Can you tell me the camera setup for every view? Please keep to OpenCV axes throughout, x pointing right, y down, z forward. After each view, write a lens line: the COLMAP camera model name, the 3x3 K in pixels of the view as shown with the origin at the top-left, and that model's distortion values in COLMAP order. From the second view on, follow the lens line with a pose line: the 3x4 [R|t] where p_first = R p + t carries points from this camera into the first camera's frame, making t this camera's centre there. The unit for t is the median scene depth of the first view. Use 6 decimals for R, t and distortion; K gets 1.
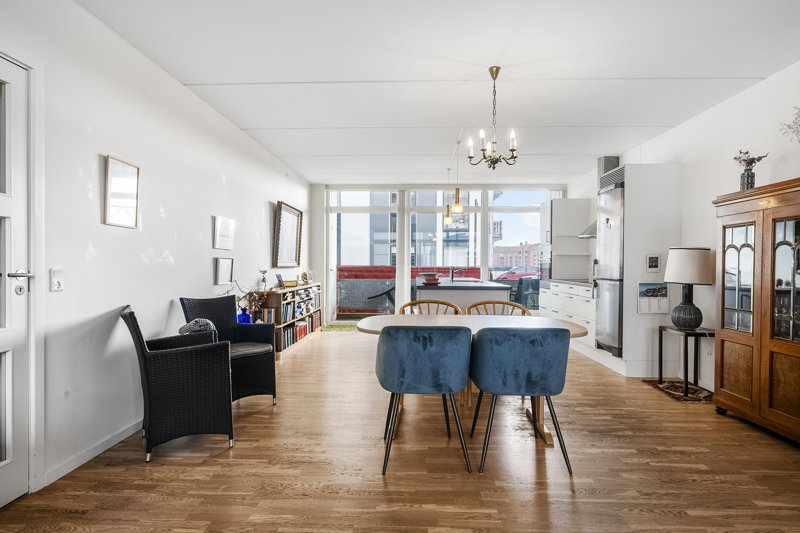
lens RADIAL K [[456.1, 0, 393.2], [0, 456.1, 267.9], [0, 0, 1]] dist [0.003718, 0.001056]
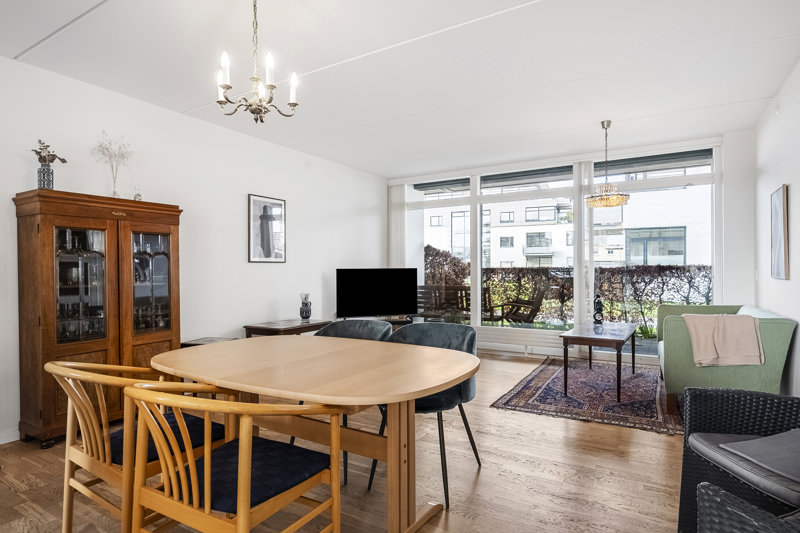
lens RADIAL K [[436.9, 0, 400.7], [0, 436.9, 271.2], [0, 0, 1]] dist [0.001946, -0.000284]
pose [[-0.881245, 0.002044, 0.472656, -0.185167], [0.006364, 0.999951, 0.007541, -0.006612], [-0.472618, 0.009653, -0.881215, 1.081508]]
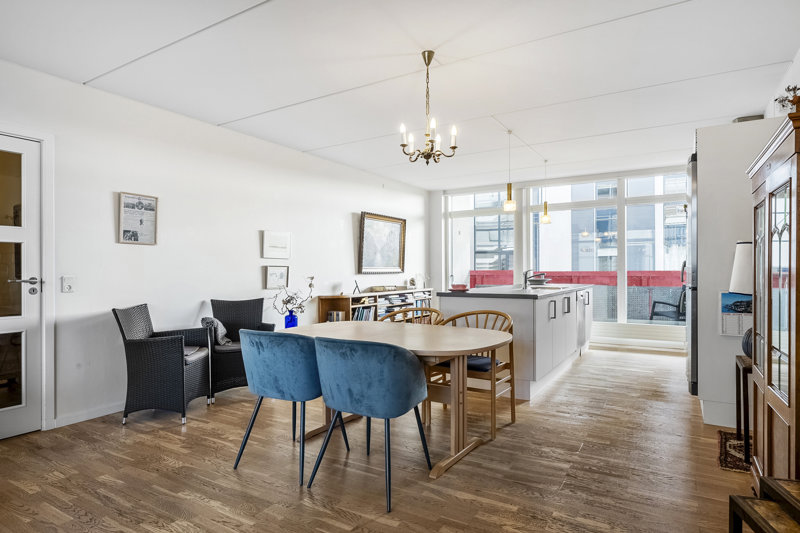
lens RADIAL K [[456.1, 0, 391.8], [0, 456.1, 268.0], [0, 0, 1]] dist [0.003718, 0.001056]
pose [[0.872294, -0.011973, -0.488835, 0.447647], [0.006449, 0.999895, -0.012983, 0.000215], [0.488939, 0.008173, 0.872280, 0.133569]]
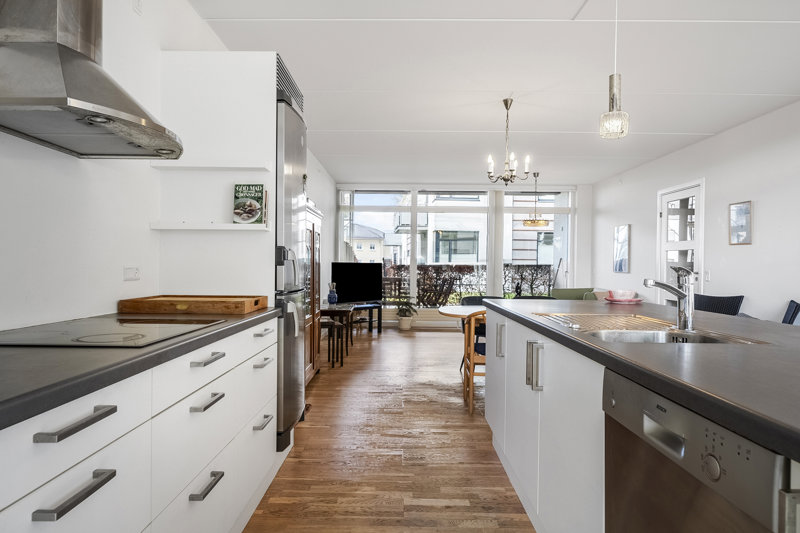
lens RADIAL K [[494.3, 0, 397.6], [0, 494.3, 266.2], [0, 0, 1]] dist [0.002394, 0.000177]
pose [[-0.998950, -0.011827, -0.044263, 0.413645], [-0.012101, 0.999909, 0.005915, -0.004625], [0.044189, 0.006444, -0.999002, 1.705691]]
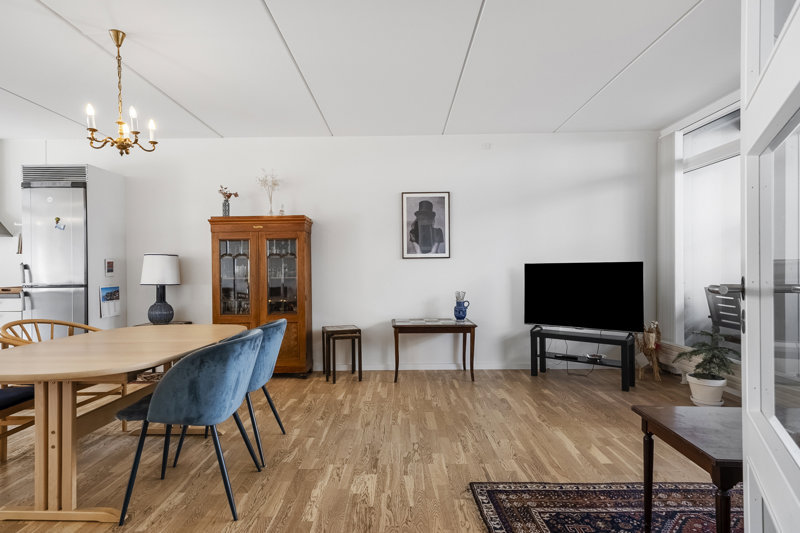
lens RADIAL K [[436.9, 0, 400.8], [0, 436.9, 272.7], [0, 0, 1]] dist [0.001946, -0.000284]
pose [[-0.040712, -0.015142, 0.999056, -0.448801], [0.015688, 0.999752, 0.015792, -0.004516], [-0.999048, 0.016317, -0.040465, 0.393032]]
